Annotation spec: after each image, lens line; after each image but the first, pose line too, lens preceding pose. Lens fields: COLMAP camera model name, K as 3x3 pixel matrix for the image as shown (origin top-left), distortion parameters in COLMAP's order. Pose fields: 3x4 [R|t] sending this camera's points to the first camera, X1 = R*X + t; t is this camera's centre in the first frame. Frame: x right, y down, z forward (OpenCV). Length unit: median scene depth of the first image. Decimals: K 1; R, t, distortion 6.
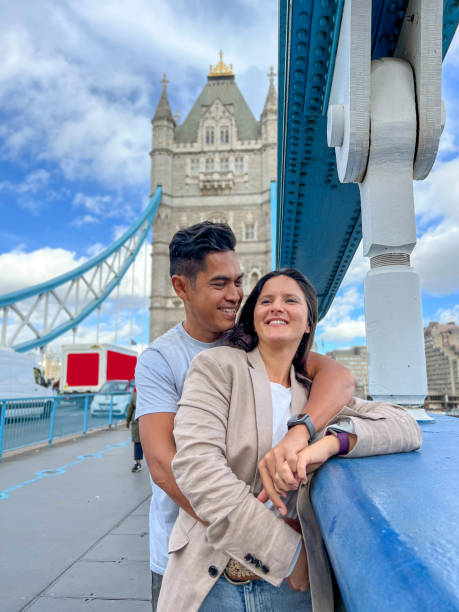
lens RADIAL K [[423.7, 0, 229.5], [0, 423.7, 306.0], [0, 0, 1]] dist [-0.002078, -0.000020]
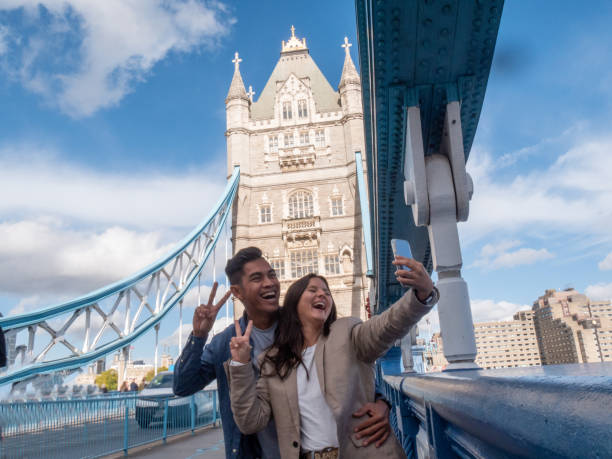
lens RADIAL K [[485.8, 0, 295.9], [0, 485.8, 229.2], [0, 0, 1]] dist [-0.077209, -0.001425]
pose [[0.996457, -0.075394, -0.037270, -0.106095], [0.070268, 0.989833, -0.123661, -0.069173], [0.046215, 0.120604, 0.991624, -0.714673]]
